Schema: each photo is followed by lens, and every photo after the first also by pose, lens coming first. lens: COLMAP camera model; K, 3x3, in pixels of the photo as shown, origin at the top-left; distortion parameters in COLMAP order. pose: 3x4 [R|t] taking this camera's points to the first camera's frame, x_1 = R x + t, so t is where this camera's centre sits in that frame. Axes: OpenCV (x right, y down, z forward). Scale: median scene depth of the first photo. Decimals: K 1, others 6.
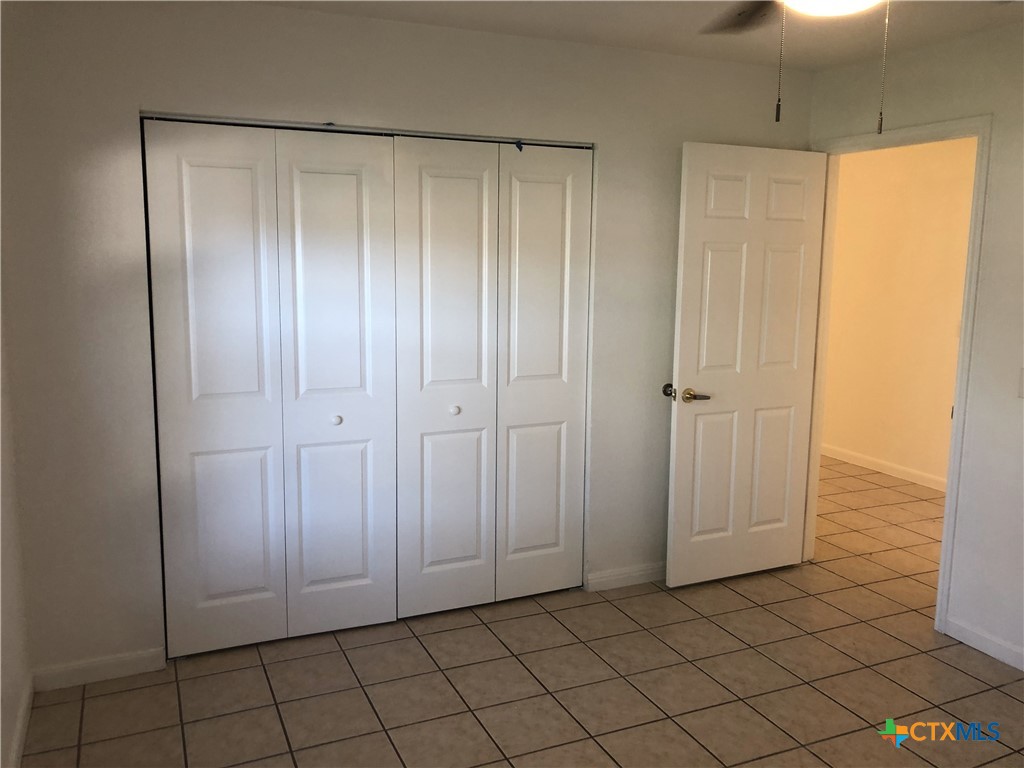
lens RADIAL K [[846.4, 0, 503.7], [0, 846.4, 379.3], [0, 0, 1]] dist [0.002585, 0.010367]
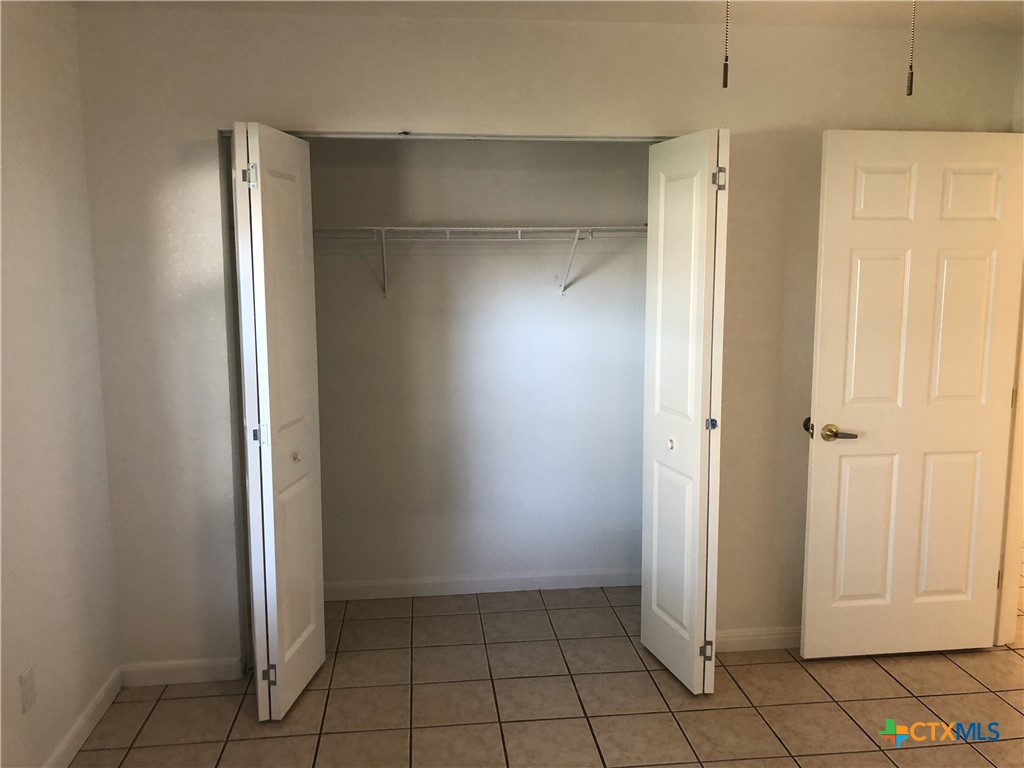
lens RADIAL K [[846.4, 0, 516.0], [0, 846.4, 386.7], [0, 0, 1]] dist [0.002585, 0.010367]
pose [[0.953090, 0.030172, -0.301180, 0.171802], [-0.032015, 0.999487, -0.001185, -0.015222], [0.300990, 0.010771, 0.953566, 0.106309]]
